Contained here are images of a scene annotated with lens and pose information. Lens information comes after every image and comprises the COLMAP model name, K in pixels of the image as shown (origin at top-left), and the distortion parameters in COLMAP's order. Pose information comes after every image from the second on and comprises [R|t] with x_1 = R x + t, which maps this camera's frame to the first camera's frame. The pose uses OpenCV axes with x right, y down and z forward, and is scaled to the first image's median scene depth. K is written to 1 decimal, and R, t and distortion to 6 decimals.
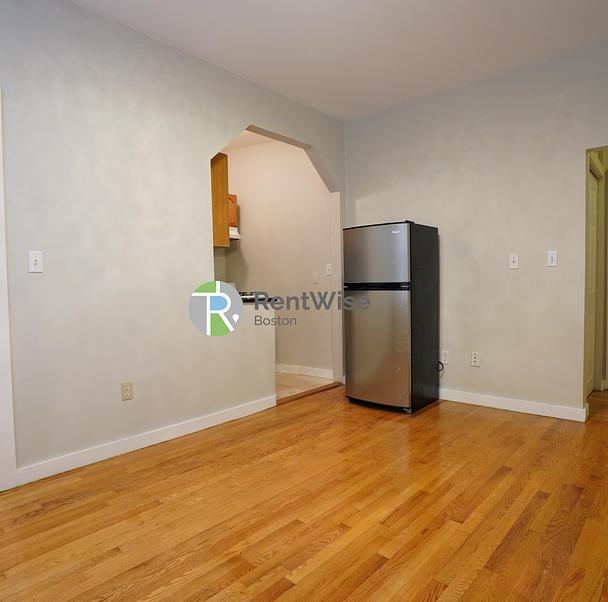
lens RADIAL K [[421.1, 0, 302.2], [0, 421.1, 303.6], [0, 0, 1]] dist [-0.069350, 0.035986]
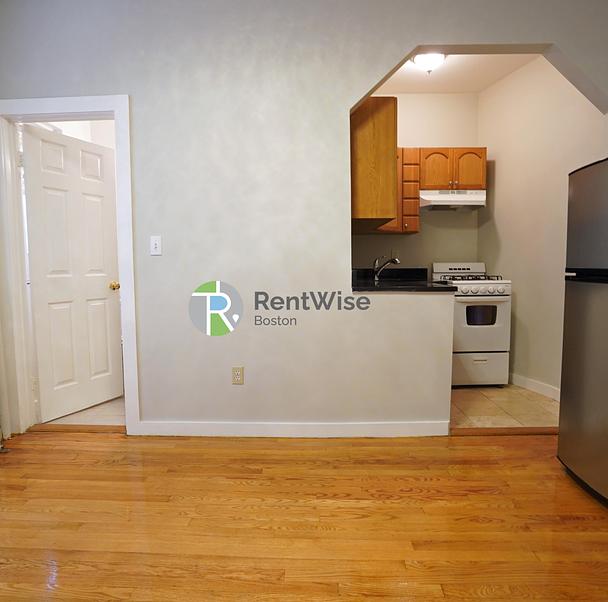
lens RADIAL K [[421.1, 0, 302.2], [0, 421.1, 303.6], [0, 0, 1]] dist [-0.069350, 0.035986]
pose [[0.646667, 0.080940, -0.758466, 0.374256], [-0.037036, 0.996513, 0.074766, -0.034152], [0.761873, -0.020258, 0.647409, 0.436995]]
